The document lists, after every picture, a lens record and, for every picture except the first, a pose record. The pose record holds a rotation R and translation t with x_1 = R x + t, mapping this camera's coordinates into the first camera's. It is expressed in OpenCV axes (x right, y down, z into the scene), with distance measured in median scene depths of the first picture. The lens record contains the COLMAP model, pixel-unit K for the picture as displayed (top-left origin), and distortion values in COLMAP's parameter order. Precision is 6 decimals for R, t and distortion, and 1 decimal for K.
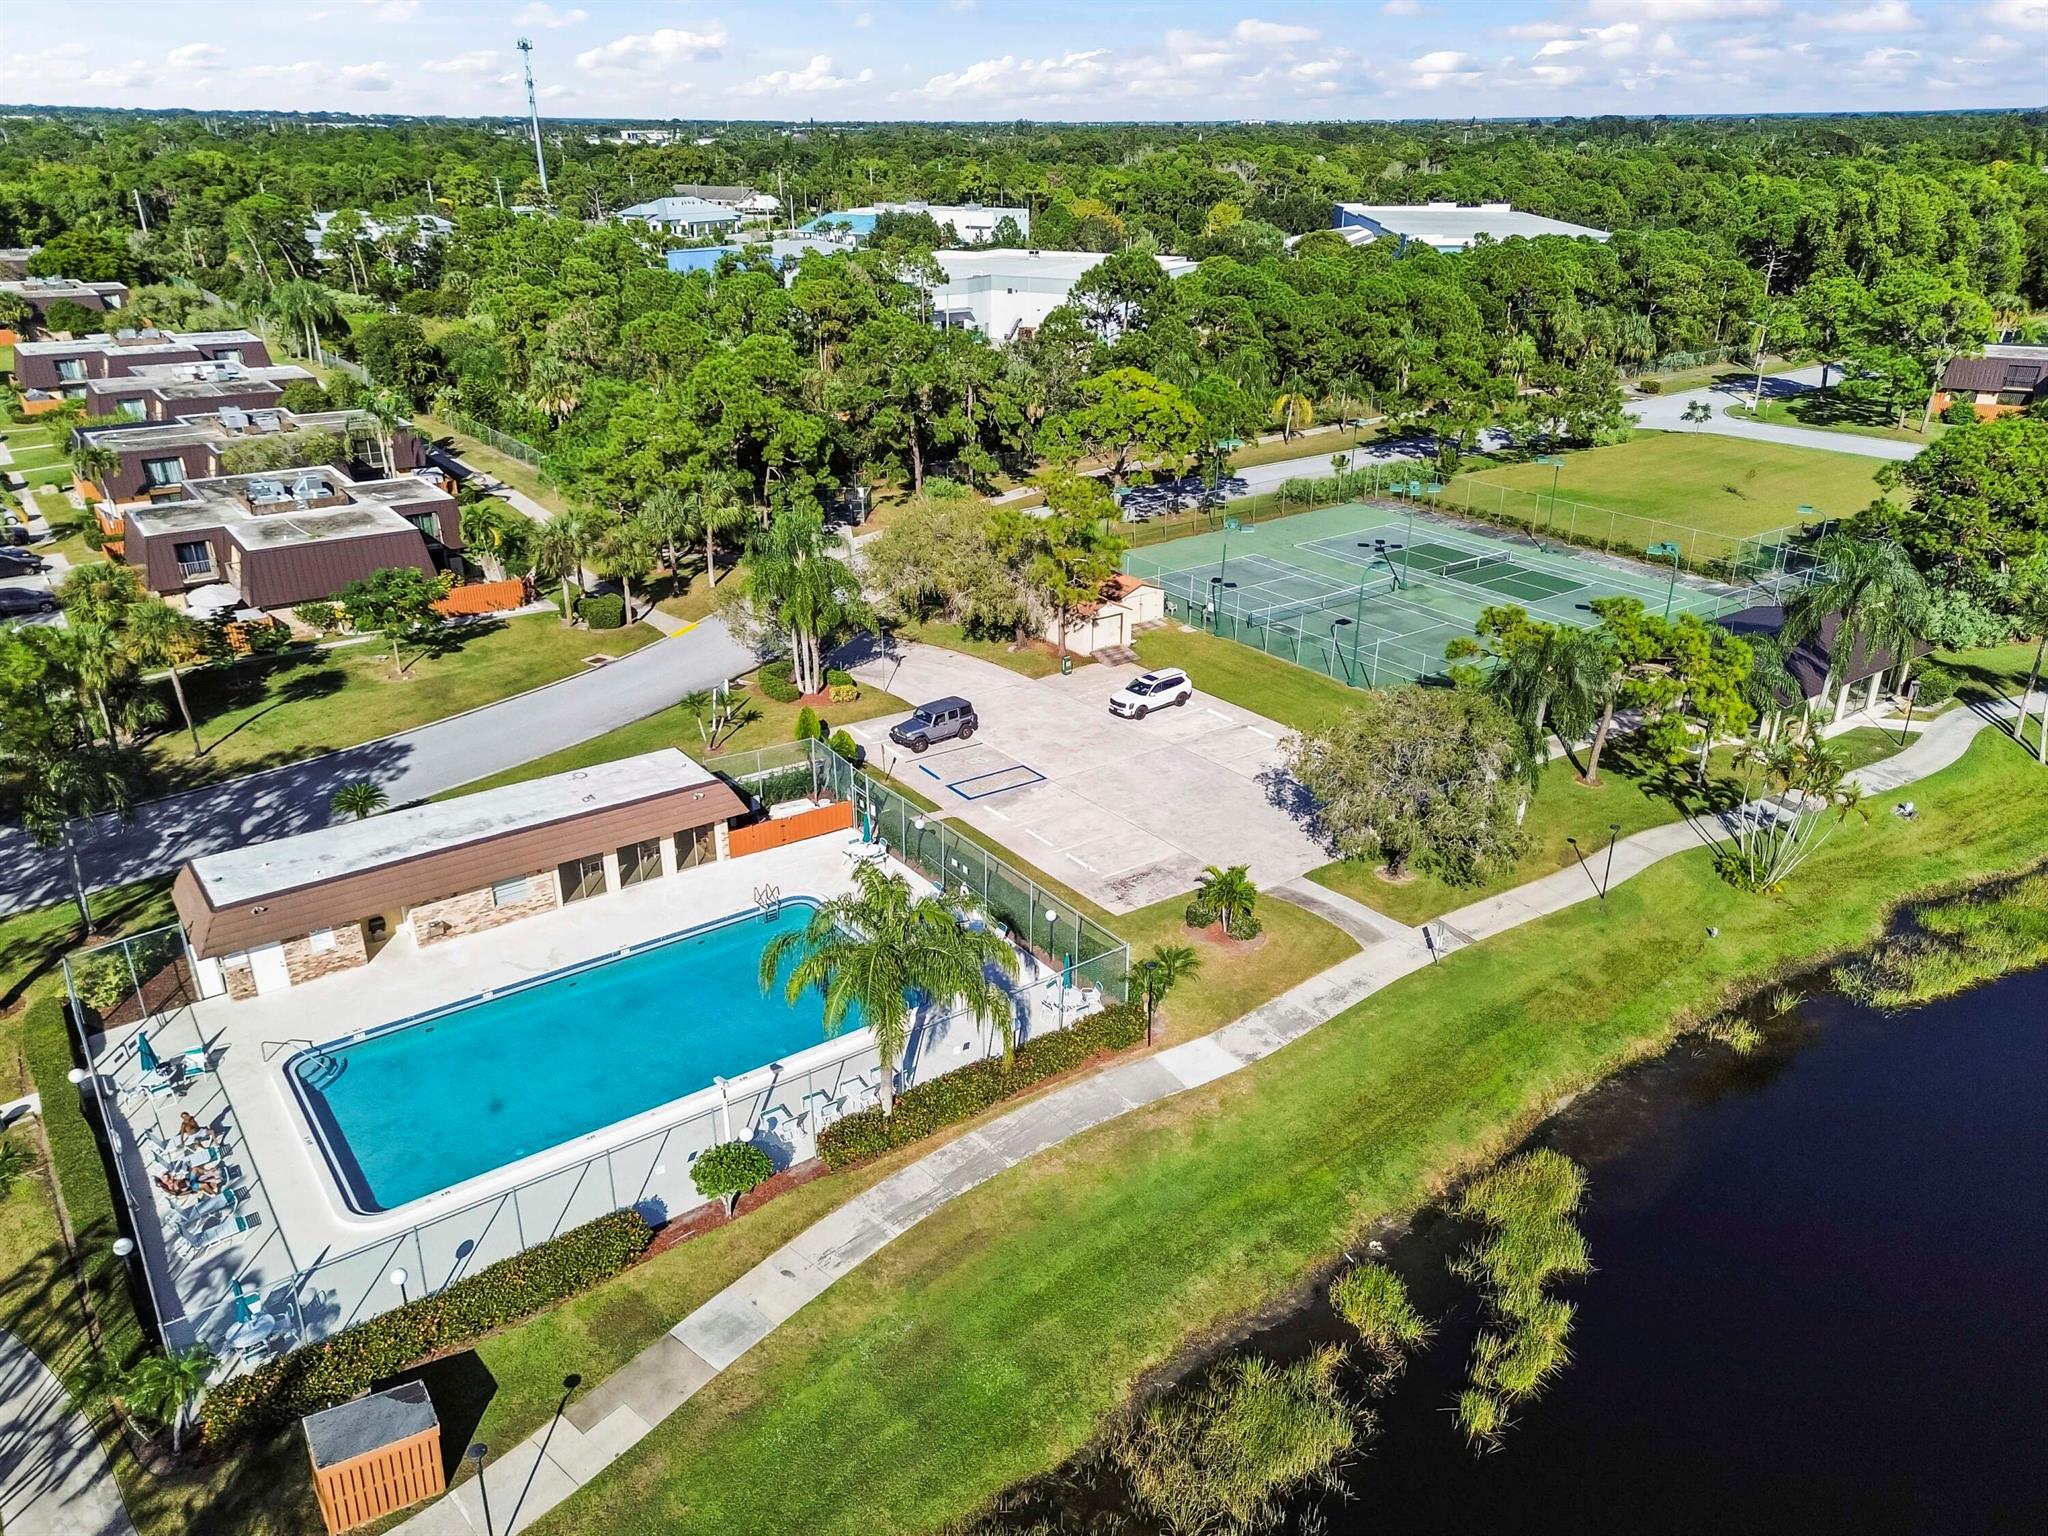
lens RADIAL K [[1480.4, 0, 1029.7], [0, 1480.4, 761.8], [0, 0, 1]] dist [0.107047, -0.069953]
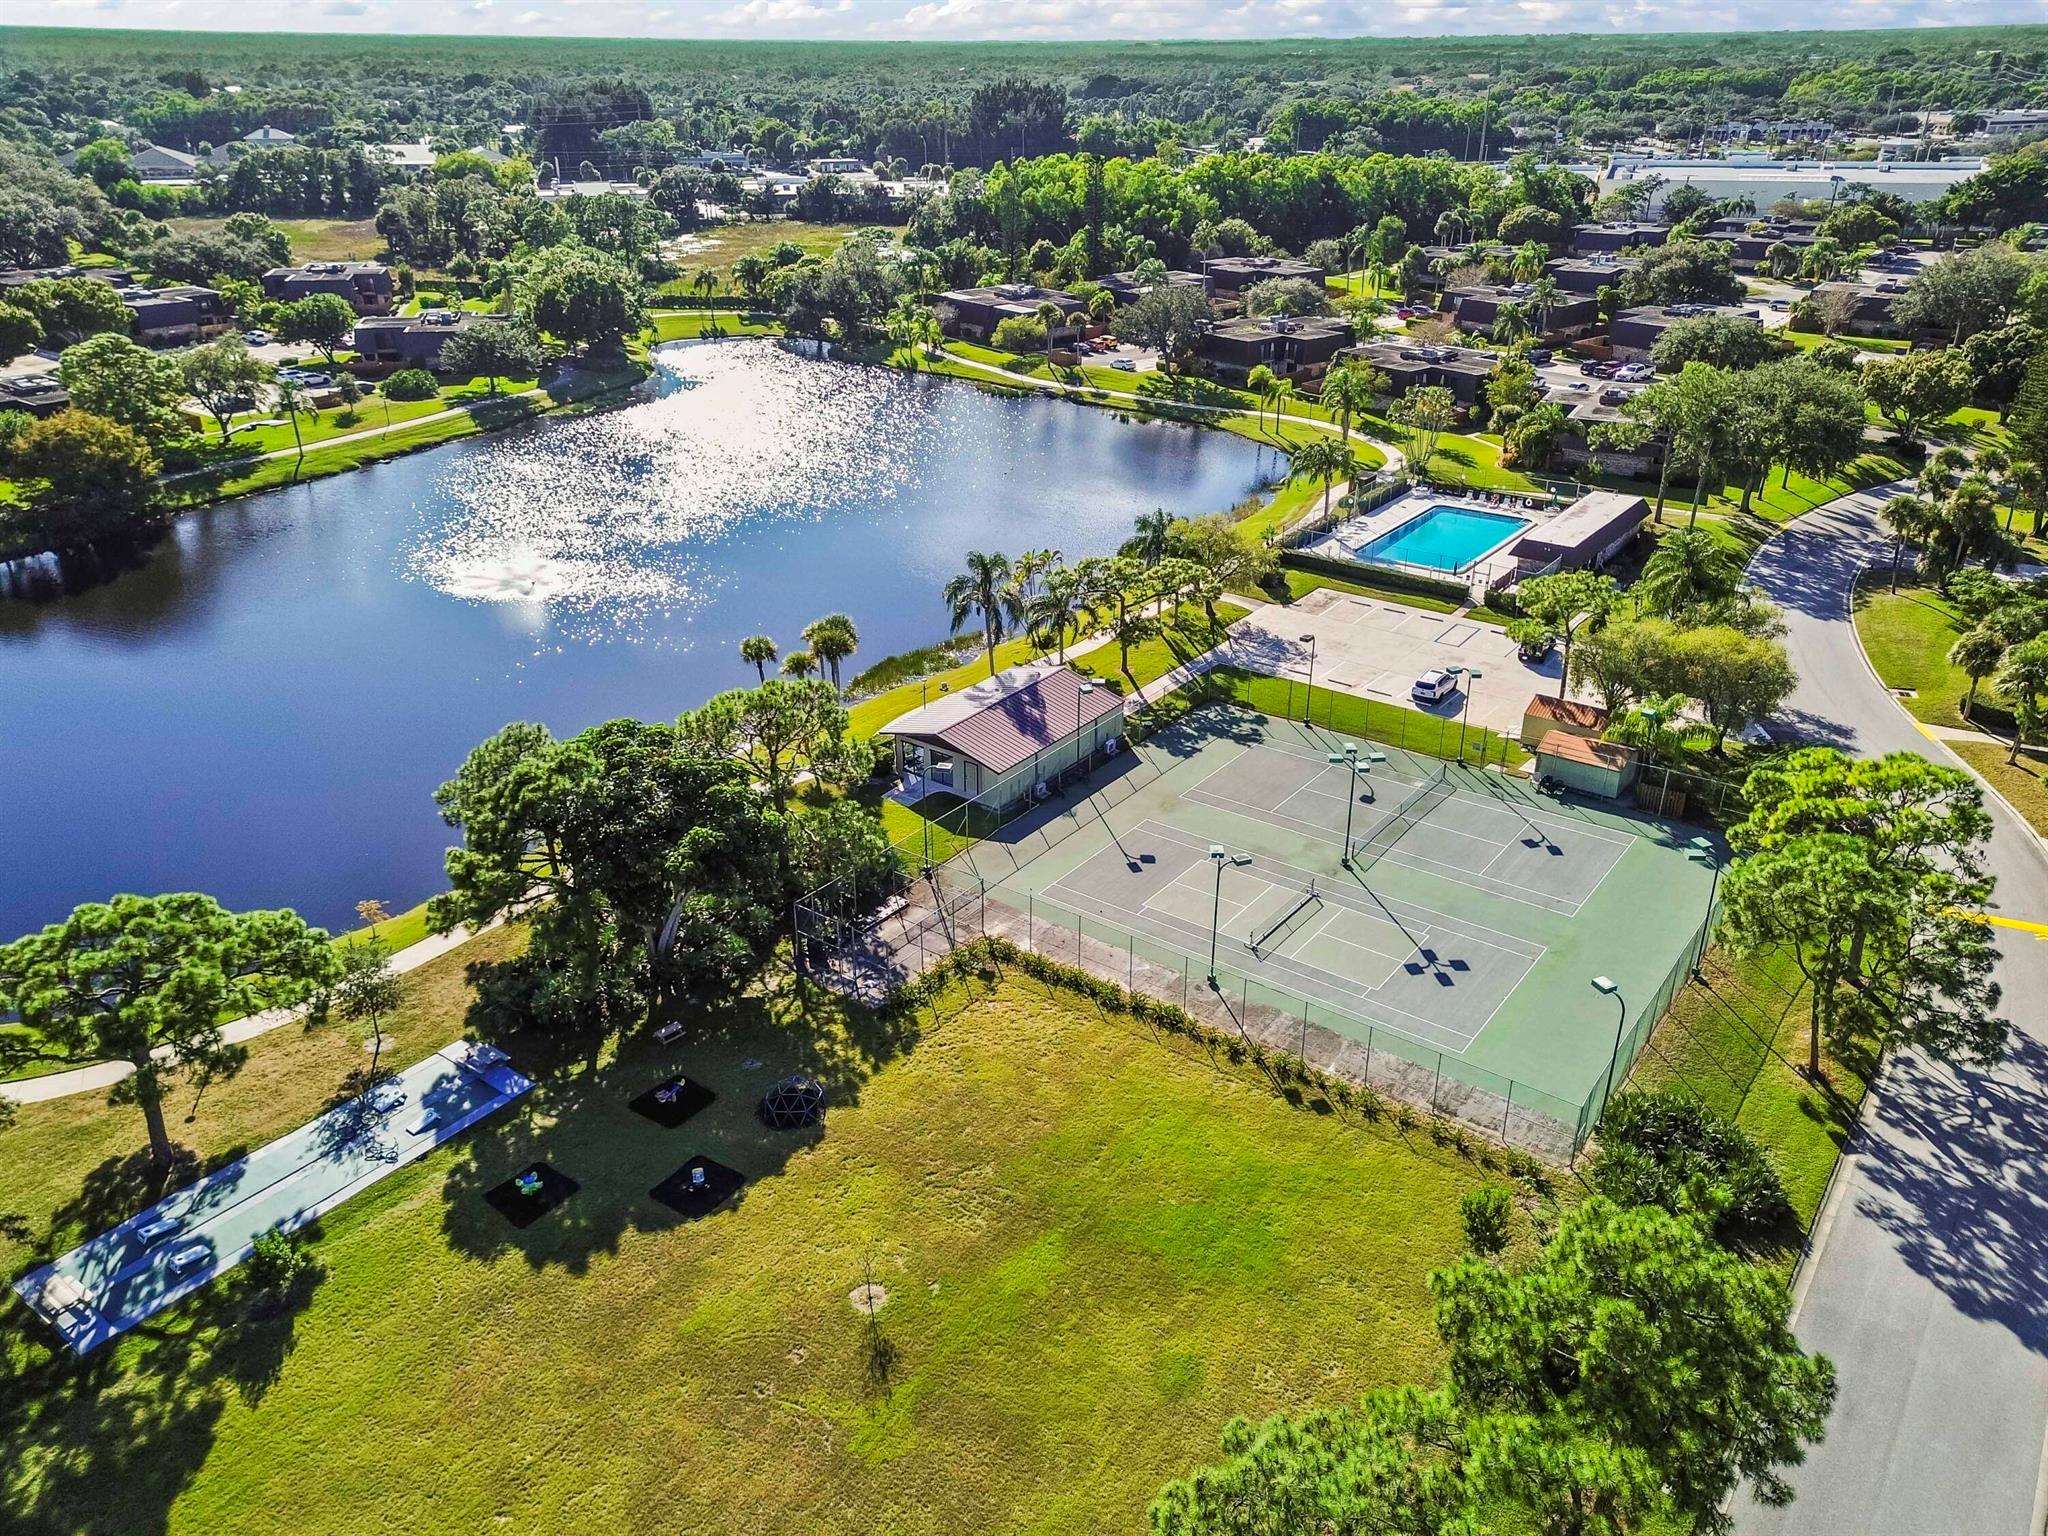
lens RADIAL K [[1493.4, 0, 1024.0], [0, 1493.4, 768.0], [0, 0, 1]] dist [0.094637, -0.051794]
pose [[-0.954518, 0.130859, -0.267901, 0.856801], [-0.114858, 0.667800, 0.735426, -1.005972], [0.275141, 0.732748, -0.622397, 1.904150]]
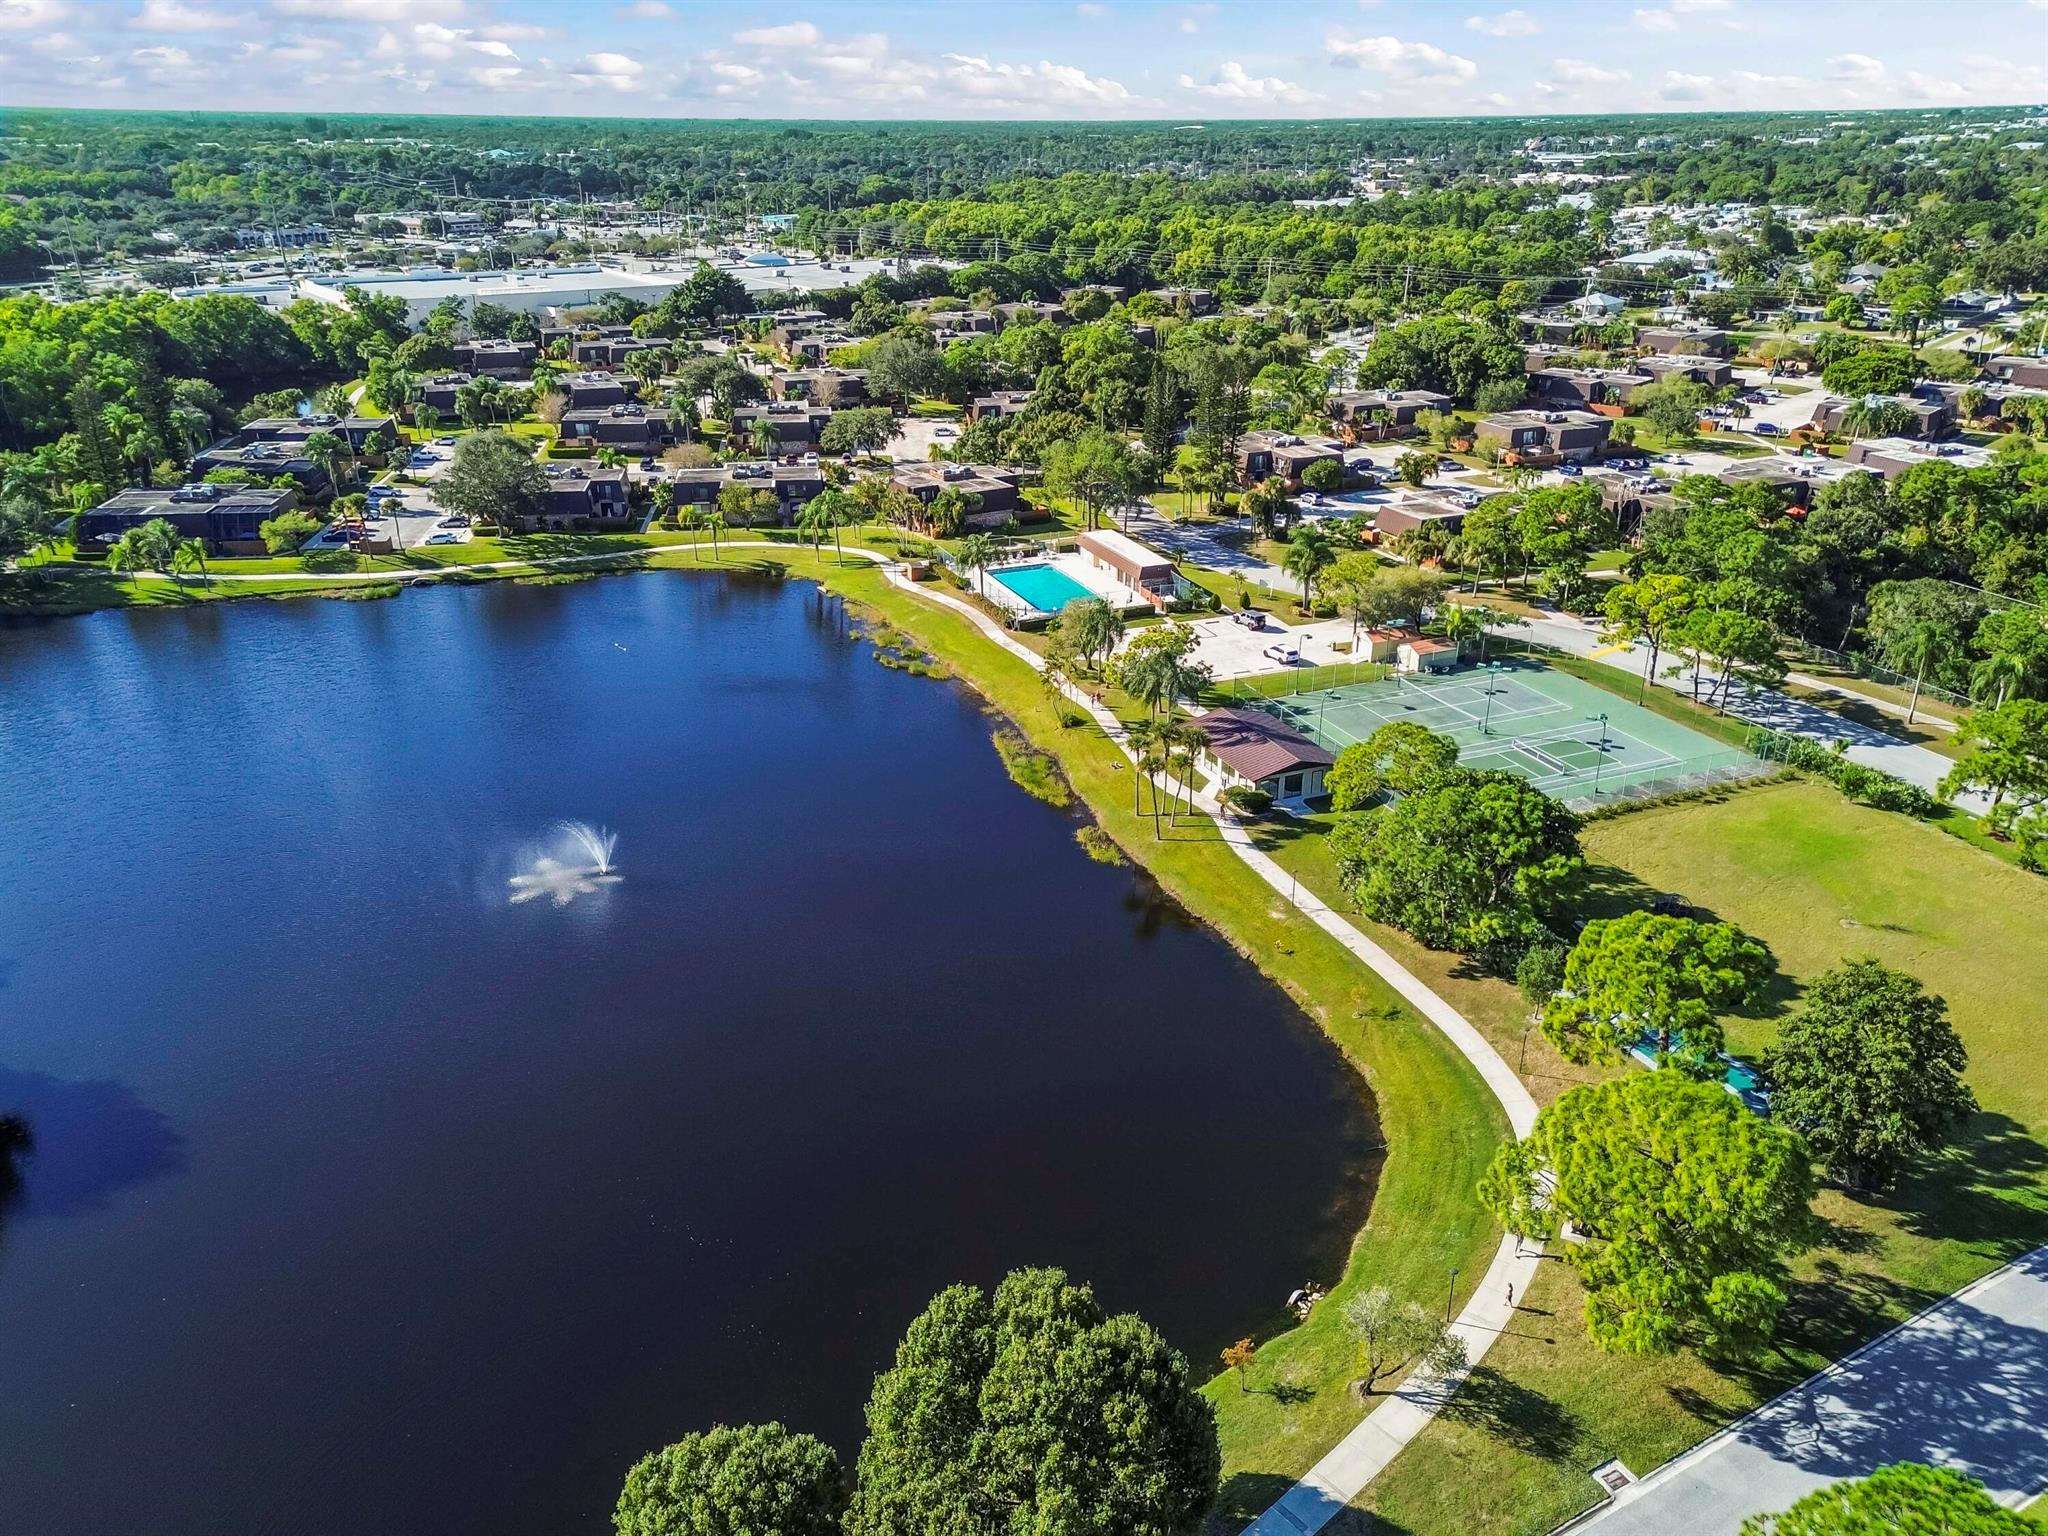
lens RADIAL K [[1480.4, 0, 1029.7], [0, 1480.4, 761.8], [0, 0, 1]] dist [0.107047, -0.069953]
pose [[-0.234841, 0.386868, -0.891730, 2.210910], [-0.377775, 0.808944, 0.450440, -0.772607], [0.895620, 0.442655, -0.043824, 0.893589]]
